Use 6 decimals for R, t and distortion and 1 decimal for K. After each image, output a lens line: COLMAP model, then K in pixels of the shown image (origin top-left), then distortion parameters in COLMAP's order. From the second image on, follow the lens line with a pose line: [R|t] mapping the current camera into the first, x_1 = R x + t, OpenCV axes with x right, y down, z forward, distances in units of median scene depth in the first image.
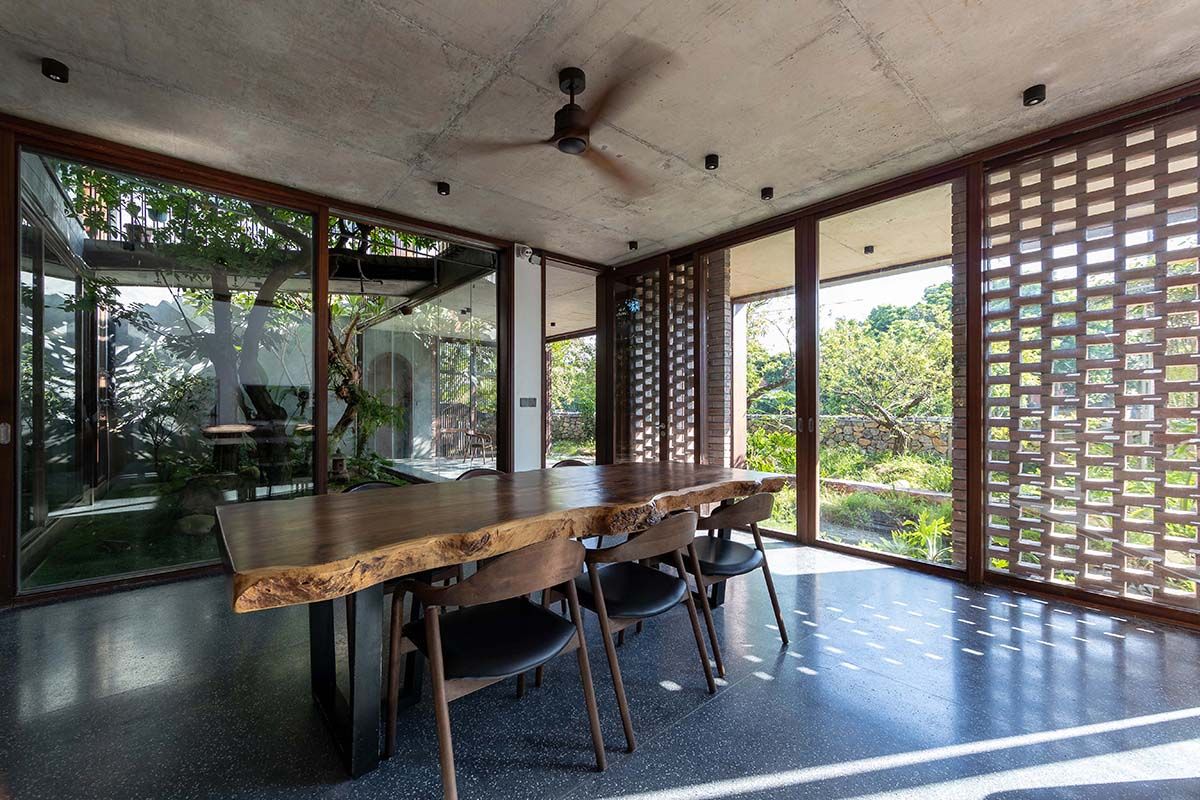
lens RADIAL K [[487.0, 0, 600.0], [0, 487.0, 400.0], [0, 0, 1]] dist [-0.009744, 0.000480]
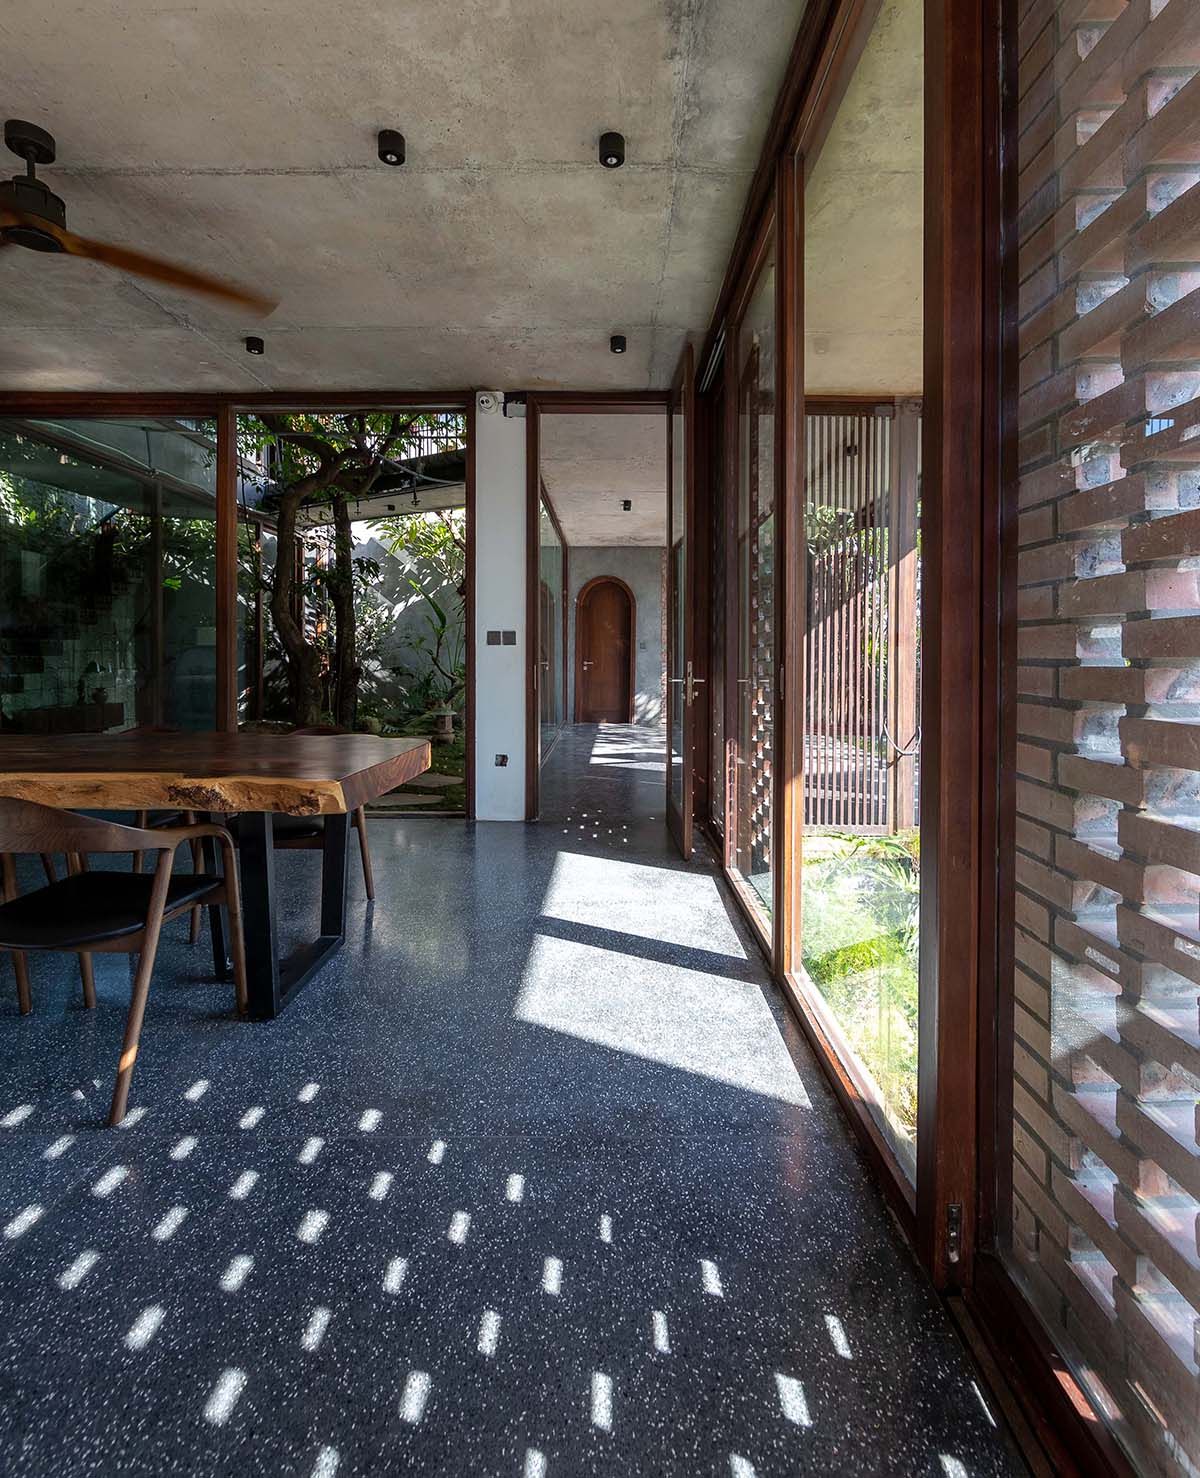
lens RADIAL K [[730.7, 0, 598.9], [0, 730.7, 686.2], [0, 0, 1]] dist [0.001003, 0.000295]
pose [[0.749618, 0.029033, -0.661234, 0.583615], [0.008365, 0.998542, 0.053327, 0.017679], [0.661818, -0.045506, 0.748282, 0.353124]]
